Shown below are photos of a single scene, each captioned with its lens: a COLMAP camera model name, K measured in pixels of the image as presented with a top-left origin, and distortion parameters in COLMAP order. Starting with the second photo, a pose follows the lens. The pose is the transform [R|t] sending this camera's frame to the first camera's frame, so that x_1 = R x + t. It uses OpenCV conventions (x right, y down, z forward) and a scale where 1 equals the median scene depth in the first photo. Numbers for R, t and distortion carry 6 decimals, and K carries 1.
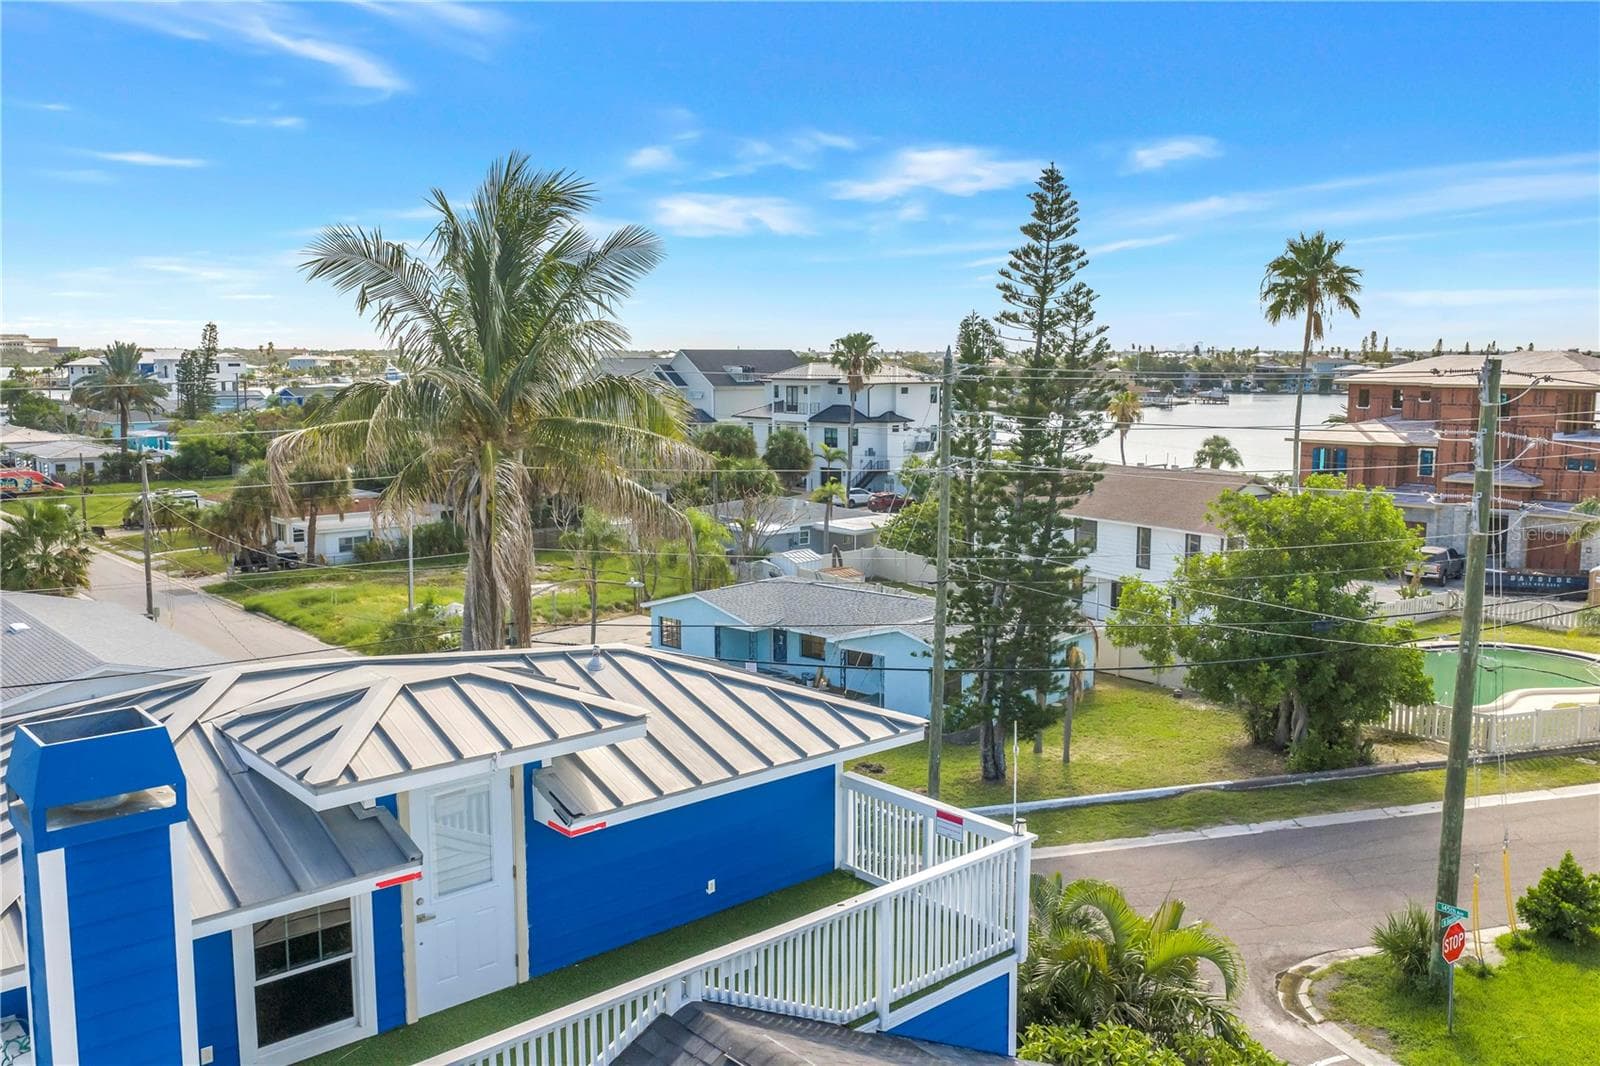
lens RADIAL K [[1302.3, 0, 800.0], [0, 1302.3, 533.0], [0, 0, 1]] dist [0.015508, -0.001986]
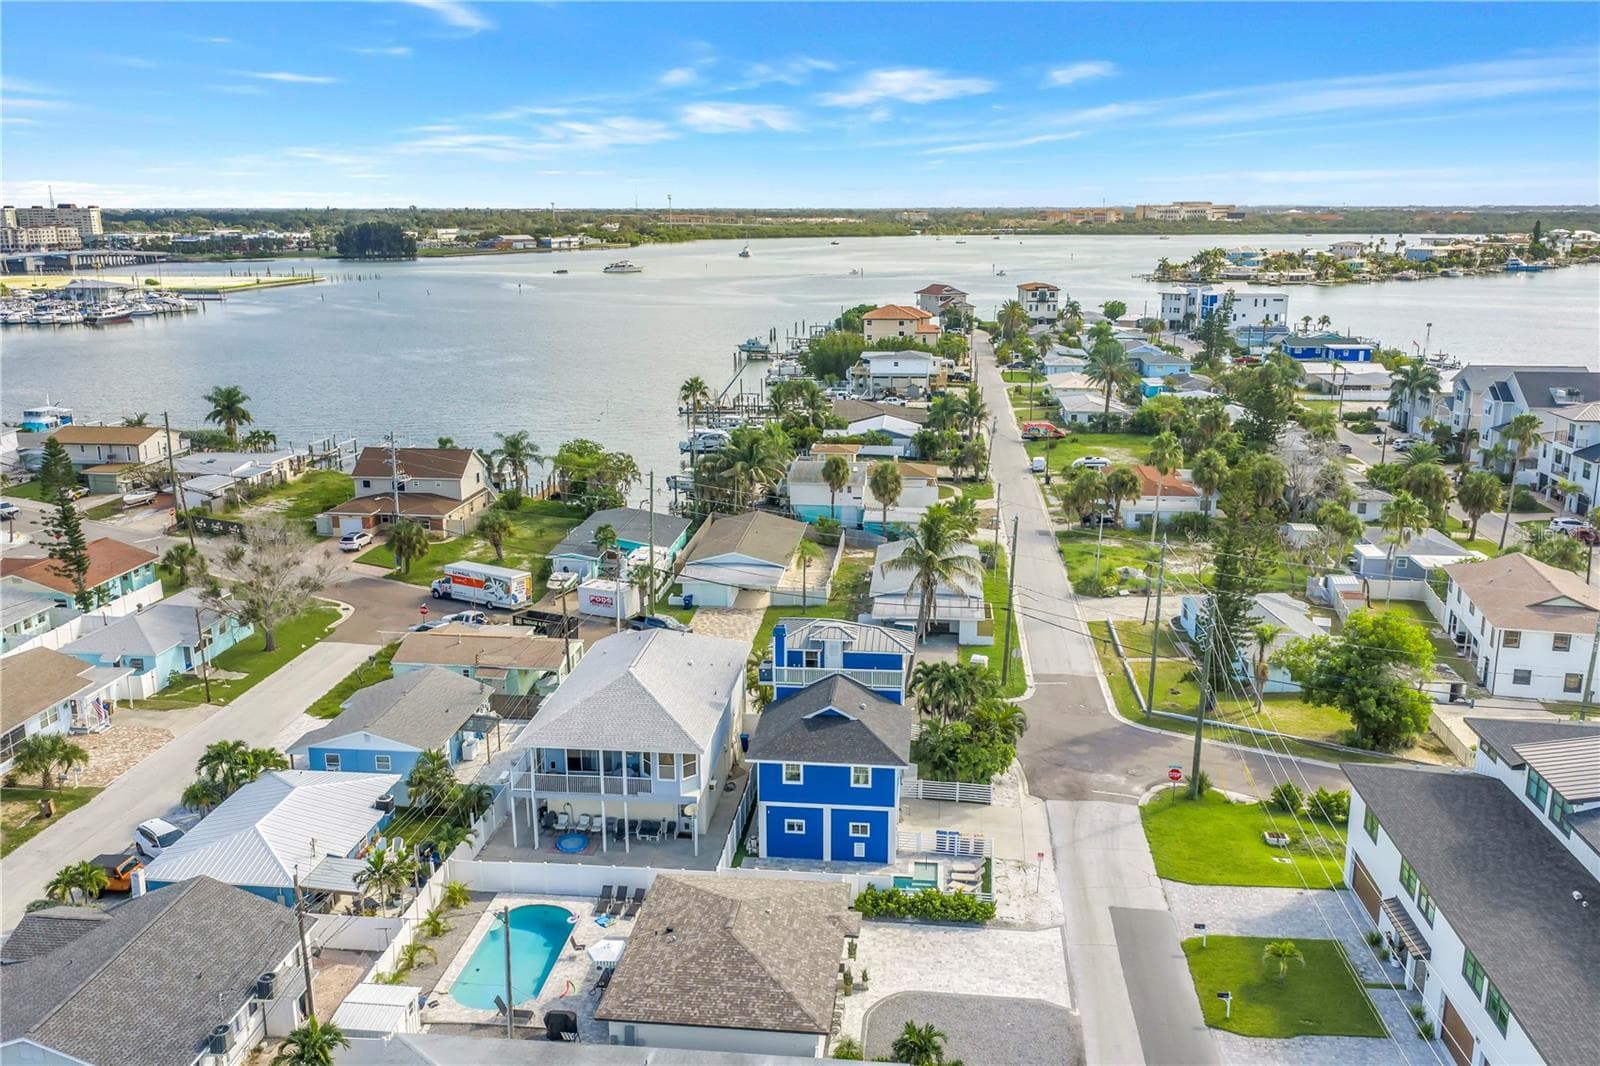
lens RADIAL K [[1315.3, 0, 800.0], [0, 1315.3, 533.0], [0, 0, 1]] dist [0.019745, -0.036533]
pose [[0.672164, 0.175043, -0.719413, 0.423005], [-0.095749, 0.984043, 0.149970, -0.130295], [0.734185, -0.031921, 0.678199, -0.360943]]
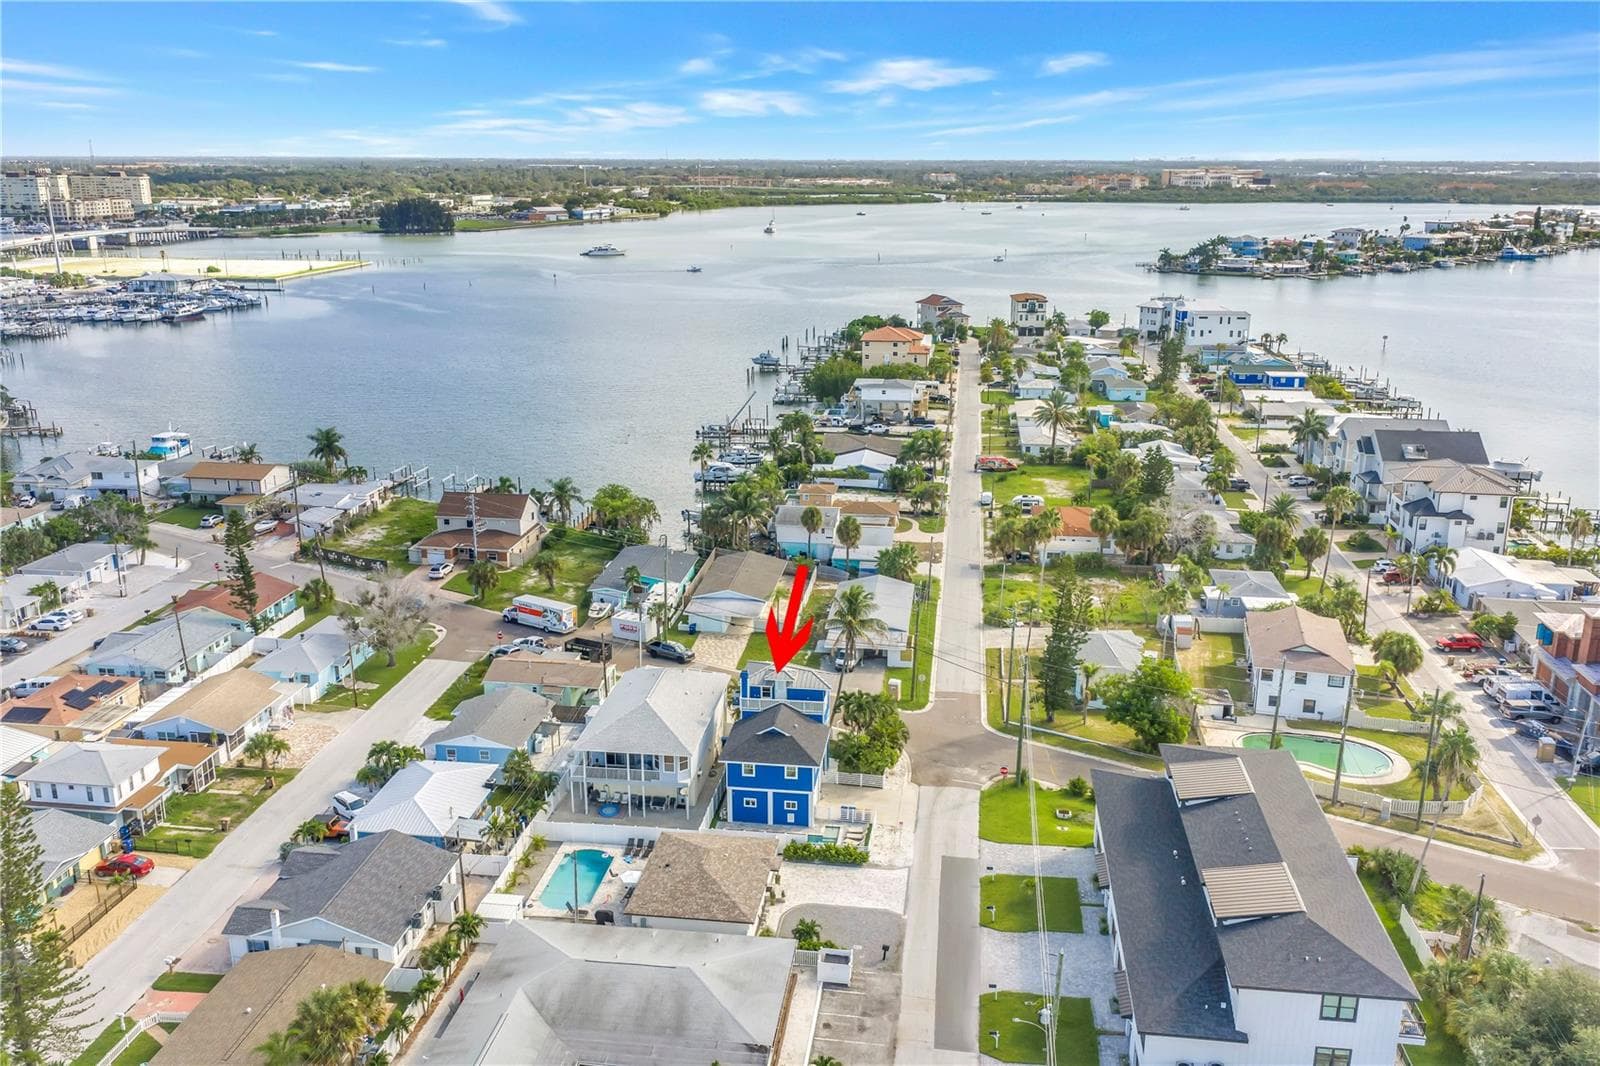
lens RADIAL K [[1315.3, 0, 800.0], [0, 1315.3, 533.0], [0, 0, 1]] dist [0.019745, -0.036533]
pose [[0.654775, 0.207749, -0.726712, 0.678023], [-0.101848, 0.976965, 0.187525, -0.275474], [0.748930, -0.048772, 0.660851, -0.544527]]
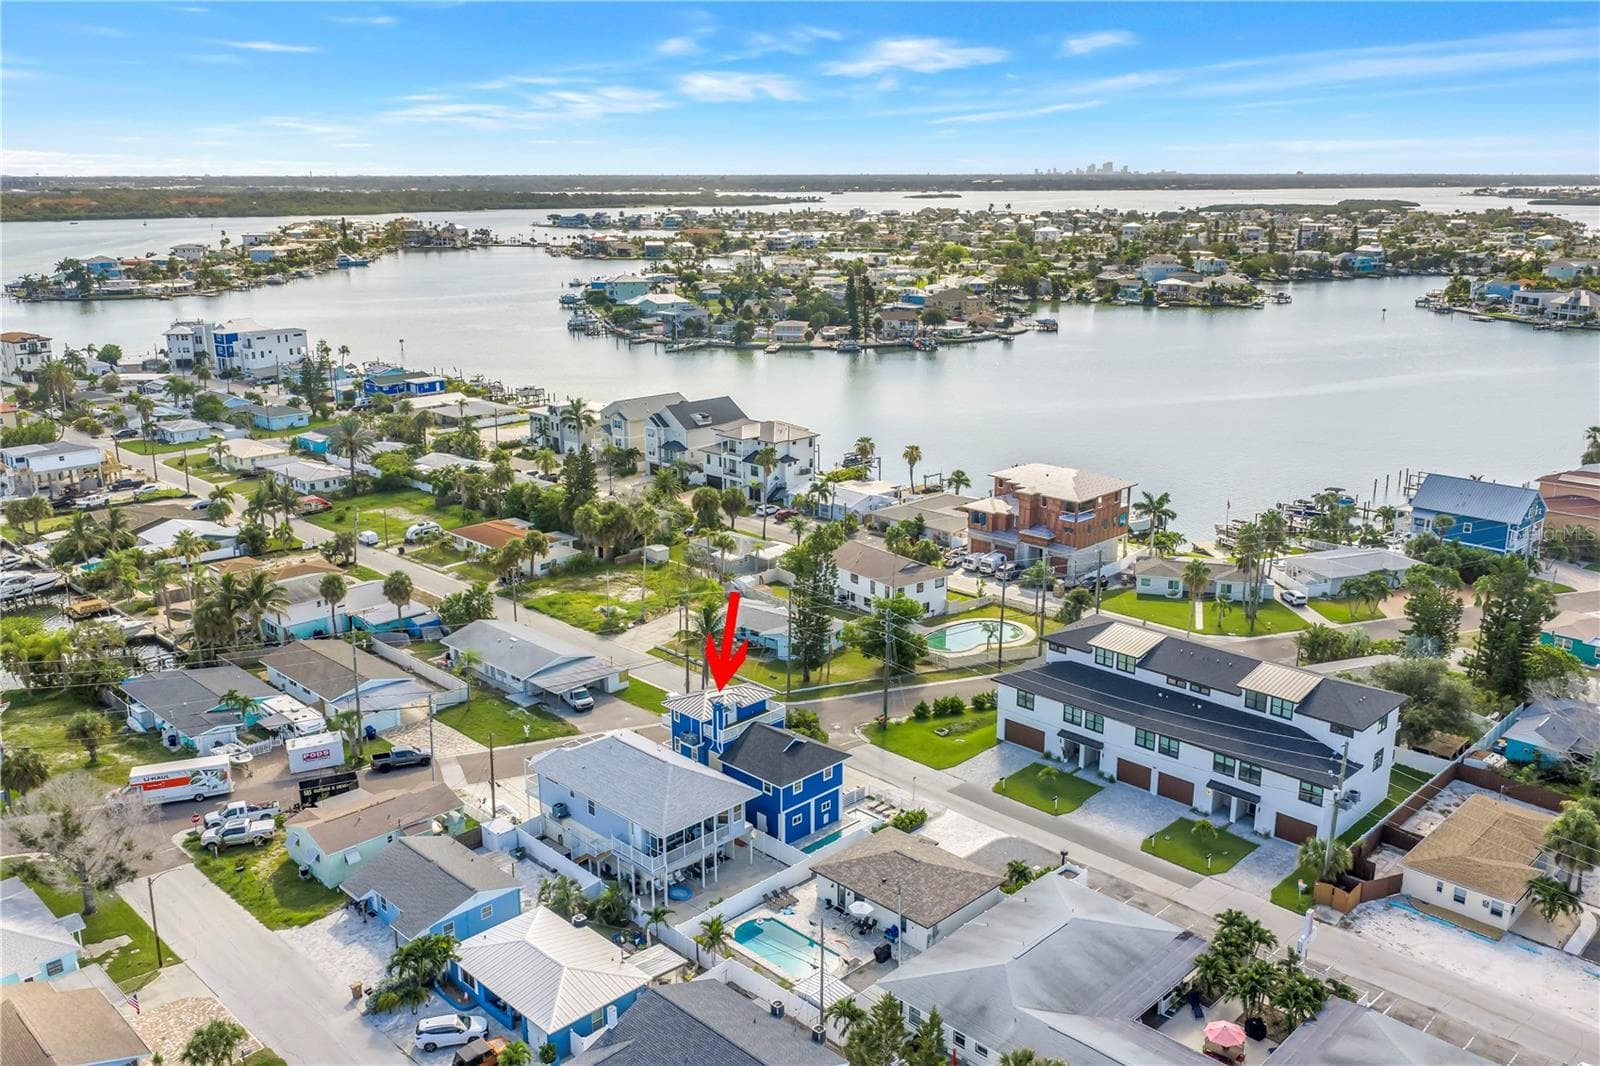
lens RADIAL K [[1316.1, 0, 800.0], [0, 1316.1, 533.0], [0, 0, 1]] dist [0.004133, -0.003732]
pose [[0.997894, -0.018037, 0.062301, -0.029674], [0.009604, 0.991057, 0.133093, -0.233913], [-0.064144, -0.132215, 0.989143, -0.850950]]
